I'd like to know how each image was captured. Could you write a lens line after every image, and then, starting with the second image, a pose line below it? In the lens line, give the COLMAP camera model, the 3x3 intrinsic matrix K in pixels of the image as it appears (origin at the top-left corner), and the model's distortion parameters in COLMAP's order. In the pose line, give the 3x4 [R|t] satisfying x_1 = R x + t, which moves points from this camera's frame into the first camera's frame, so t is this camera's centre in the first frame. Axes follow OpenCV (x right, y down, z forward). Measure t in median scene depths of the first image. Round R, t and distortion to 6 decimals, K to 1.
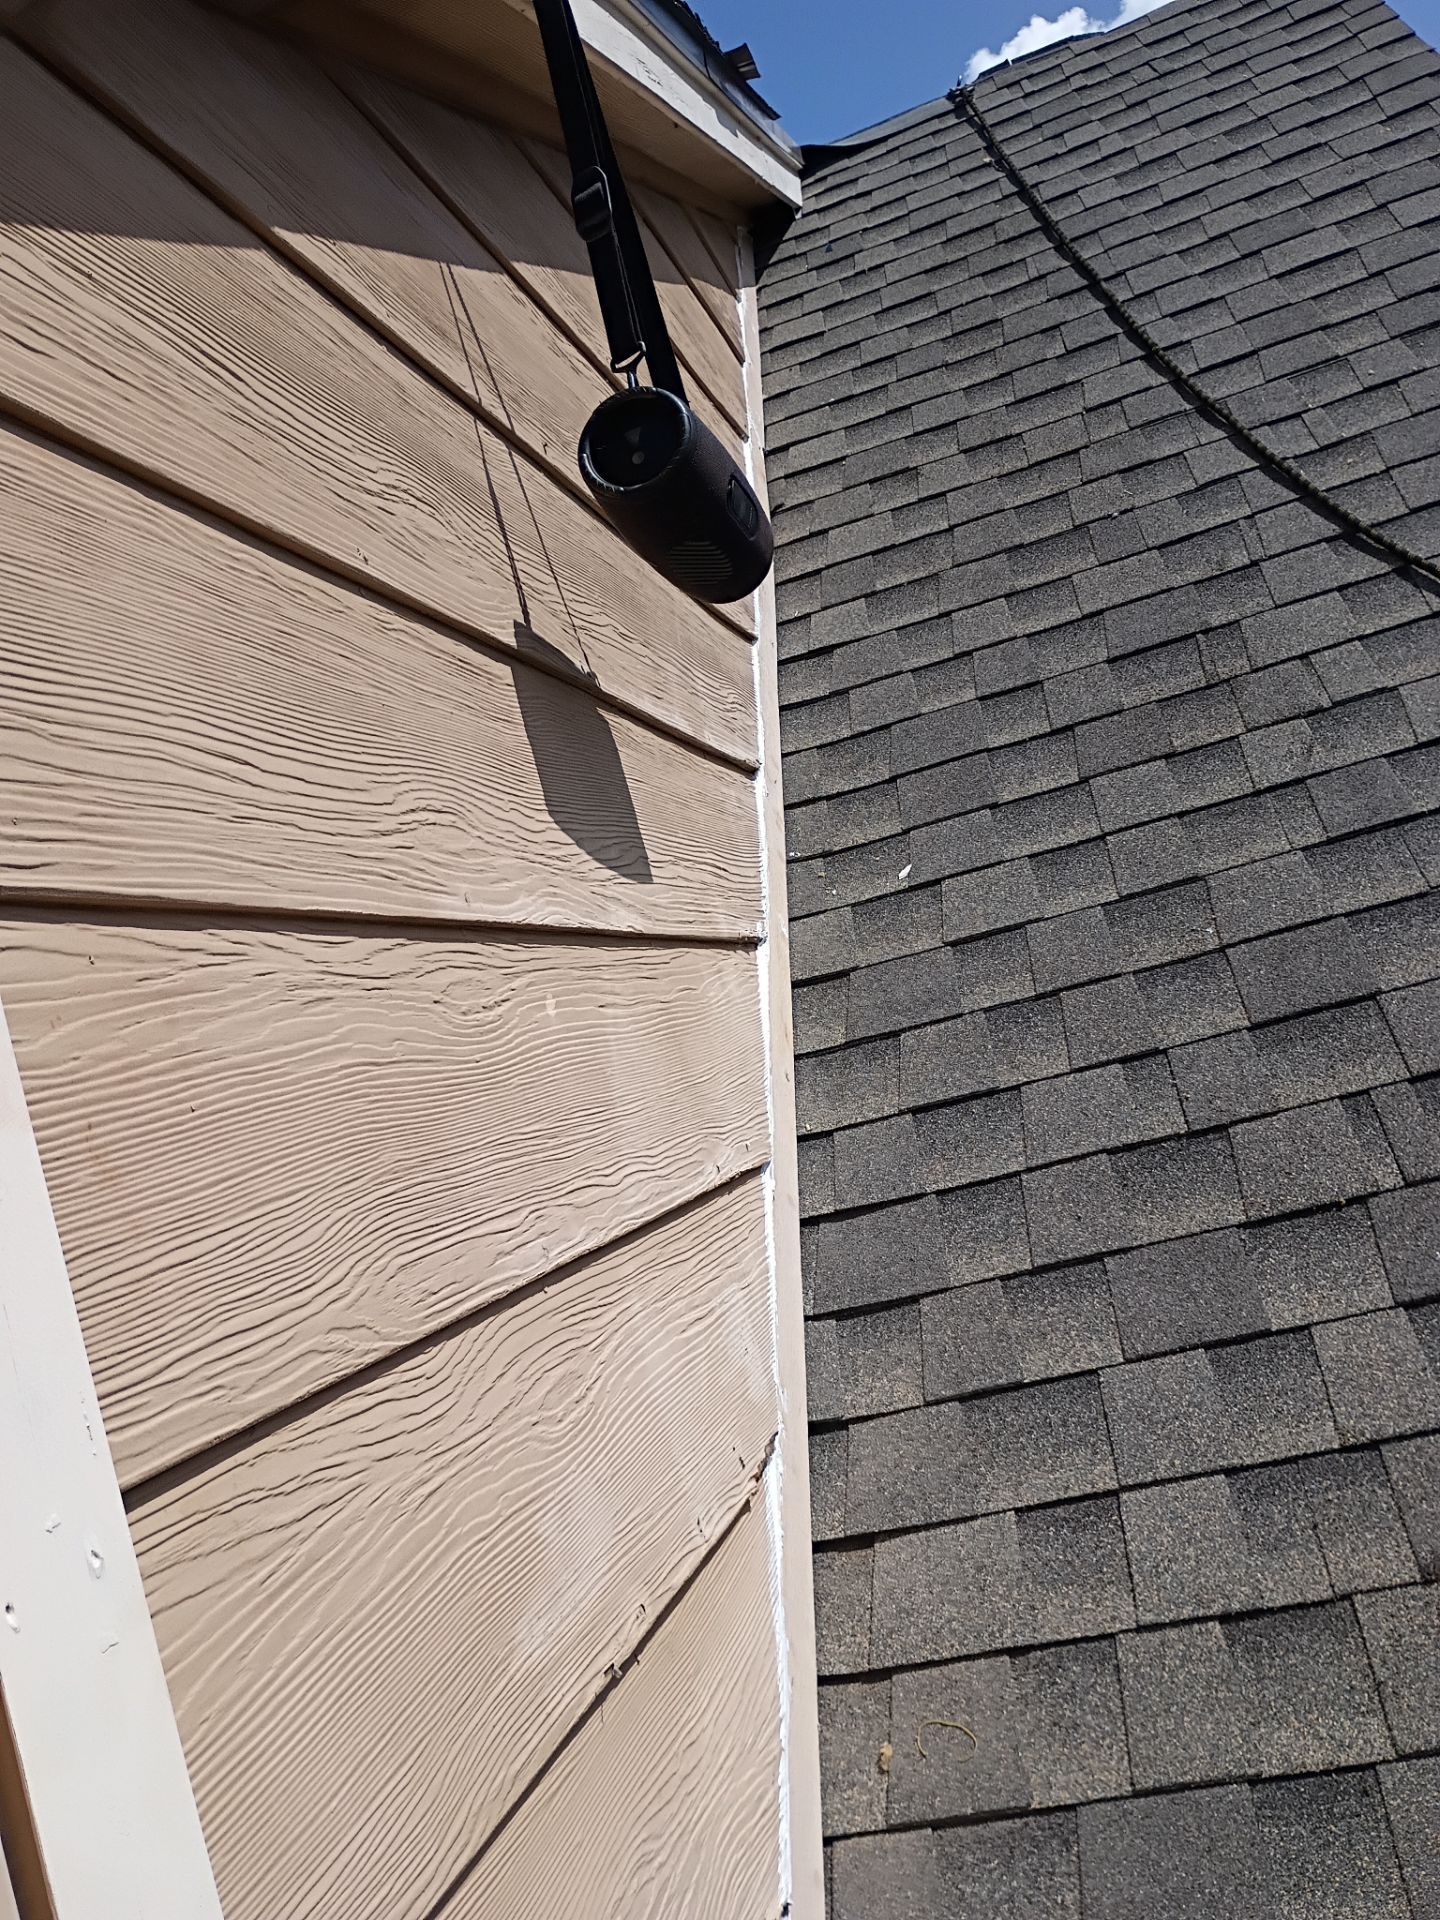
lens RADIAL K [[1601.9, 0, 725.2], [0, 1601.9, 1060.5], [0, 0, 1]] dist [0.041709, -0.000013]
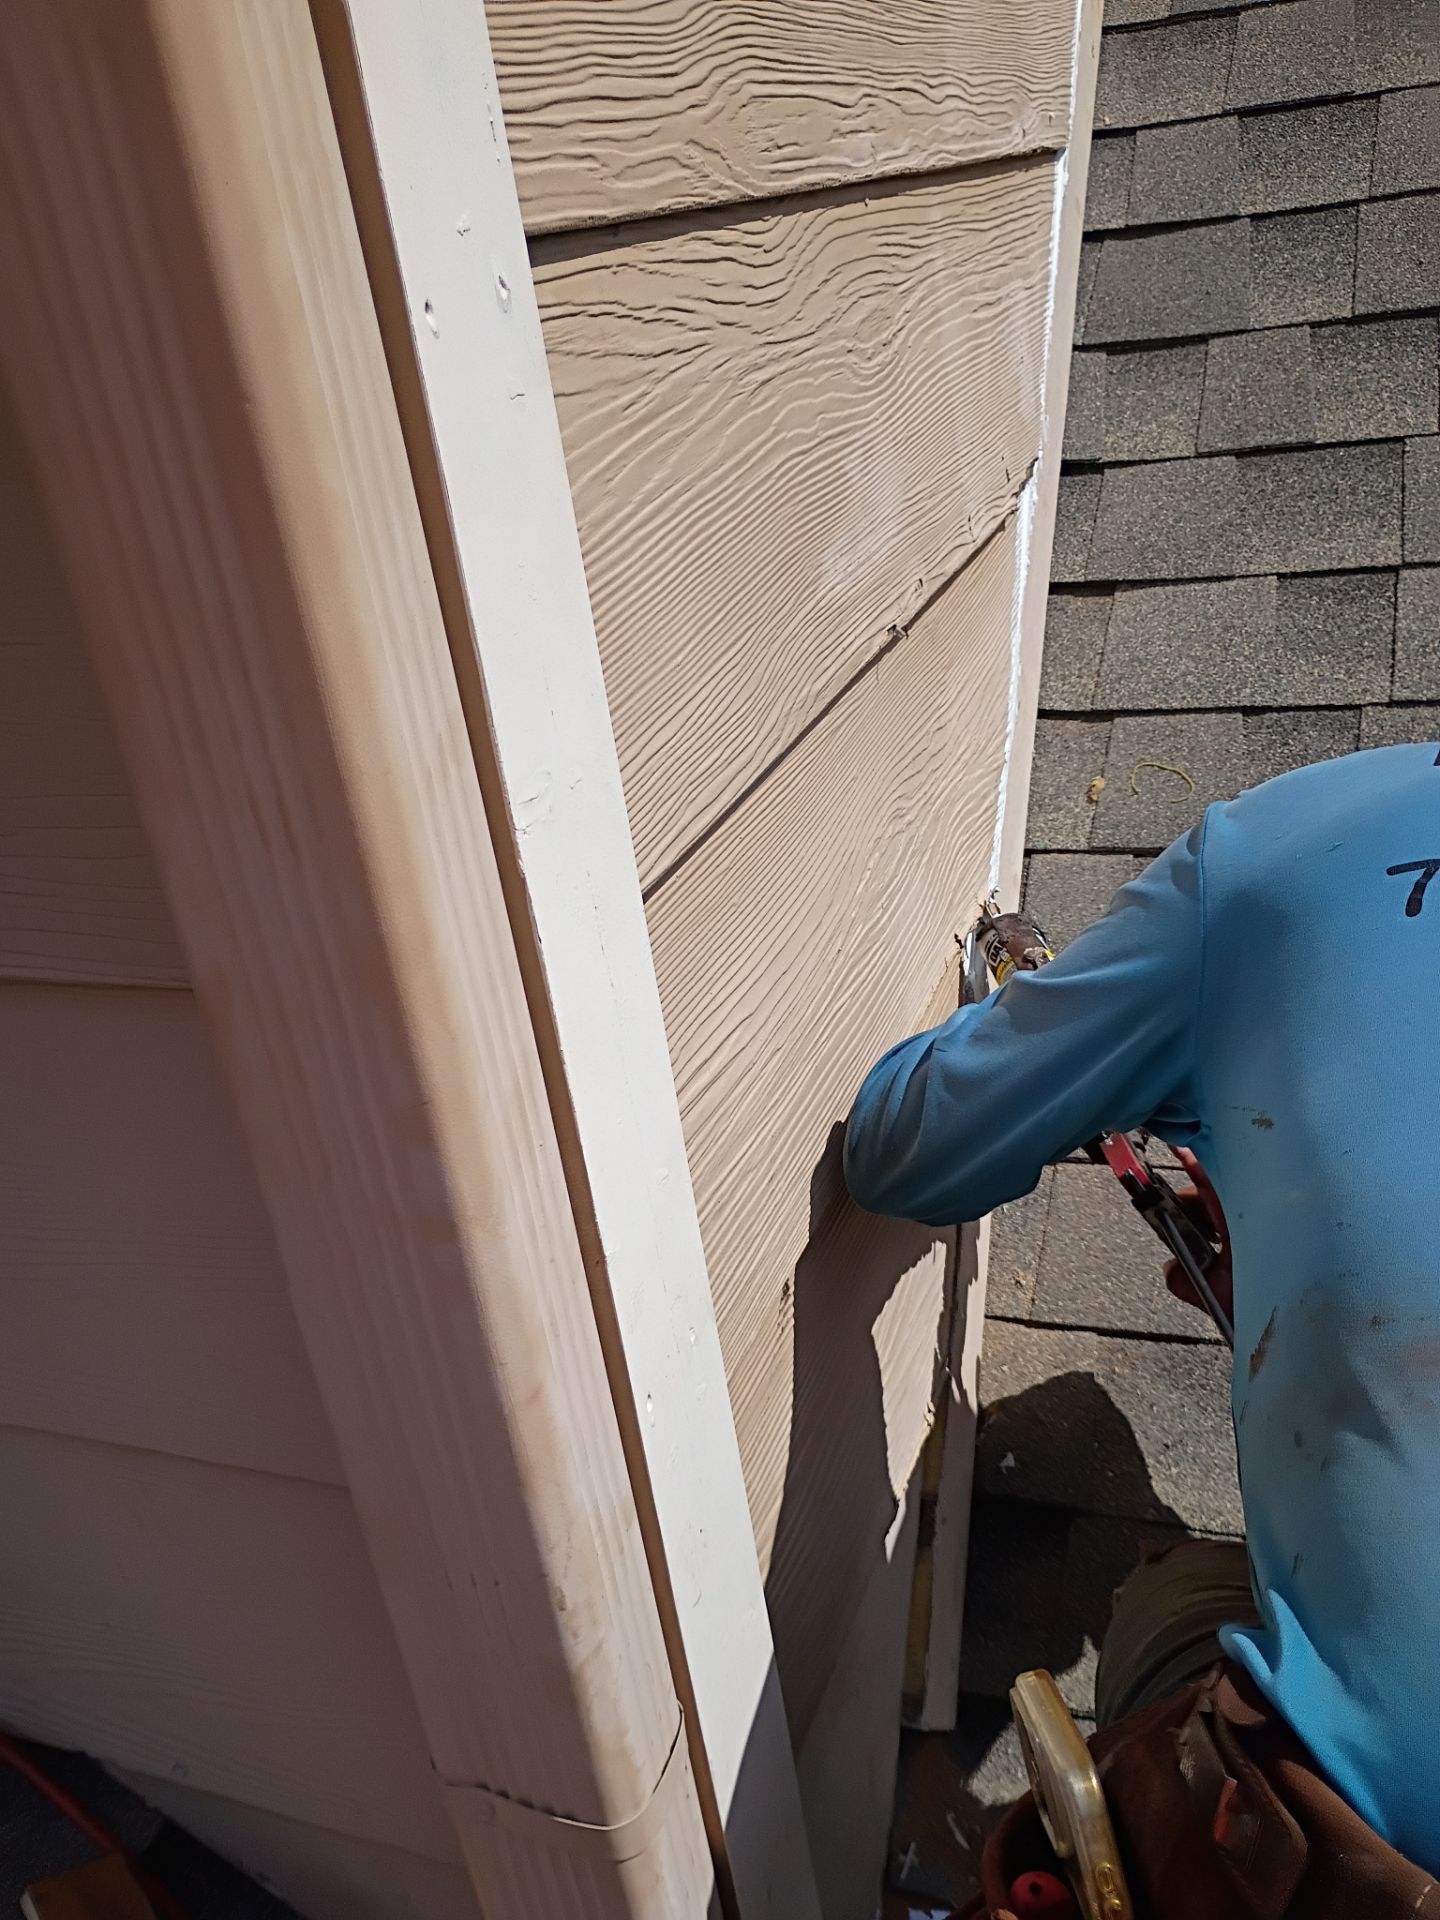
lens RADIAL K [[1620.5, 0, 720.0], [0, 1620.5, 960.0], [0, 0, 1]] dist [0.066570, -0.088701]
pose [[0.987721, 0.150100, -0.043339, -0.068484], [-0.112853, 0.877307, 0.466472, 0.075054], [0.108039, -0.455853, 0.883473, 0.030842]]
